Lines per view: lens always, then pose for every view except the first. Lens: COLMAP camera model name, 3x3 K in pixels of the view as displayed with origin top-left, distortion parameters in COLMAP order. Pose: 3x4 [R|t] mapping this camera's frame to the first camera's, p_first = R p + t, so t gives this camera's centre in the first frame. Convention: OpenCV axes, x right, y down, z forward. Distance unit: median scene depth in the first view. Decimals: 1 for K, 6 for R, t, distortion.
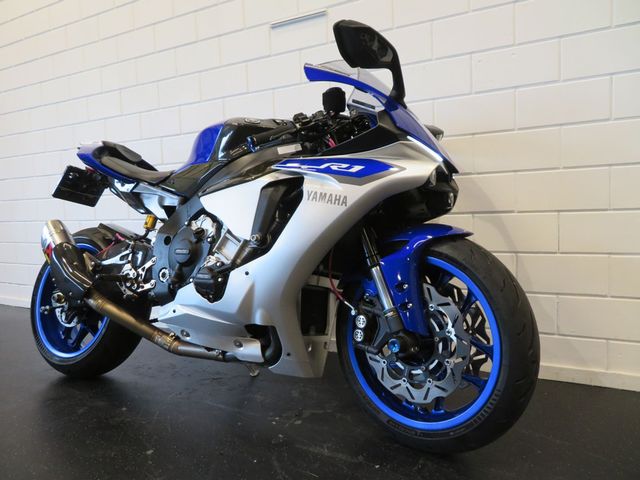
lens RADIAL K [[448.5, 0, 320.2], [0, 448.5, 238.5], [0, 0, 1]] dist [-0.001088, -0.002031]
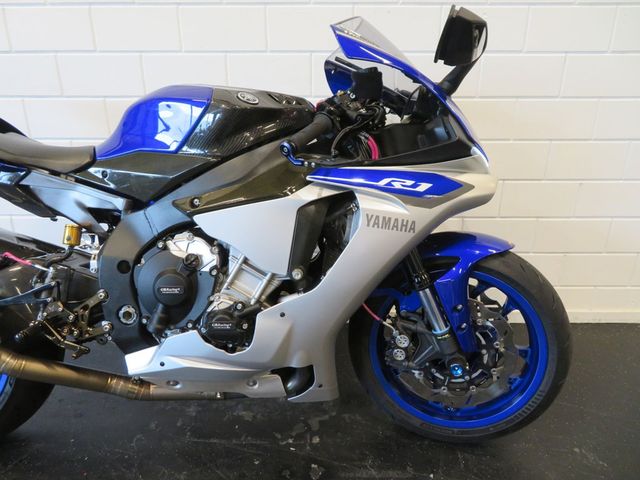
lens RADIAL K [[448.5, 0, 319.6], [0, 448.5, 240.9], [0, 0, 1]] dist [-0.001088, -0.002031]
pose [[0.889690, -0.123220, 0.439624, -0.444720], [0.003510, 0.964710, 0.263290, -0.261849], [-0.456552, -0.232703, 0.858725, 0.318850]]
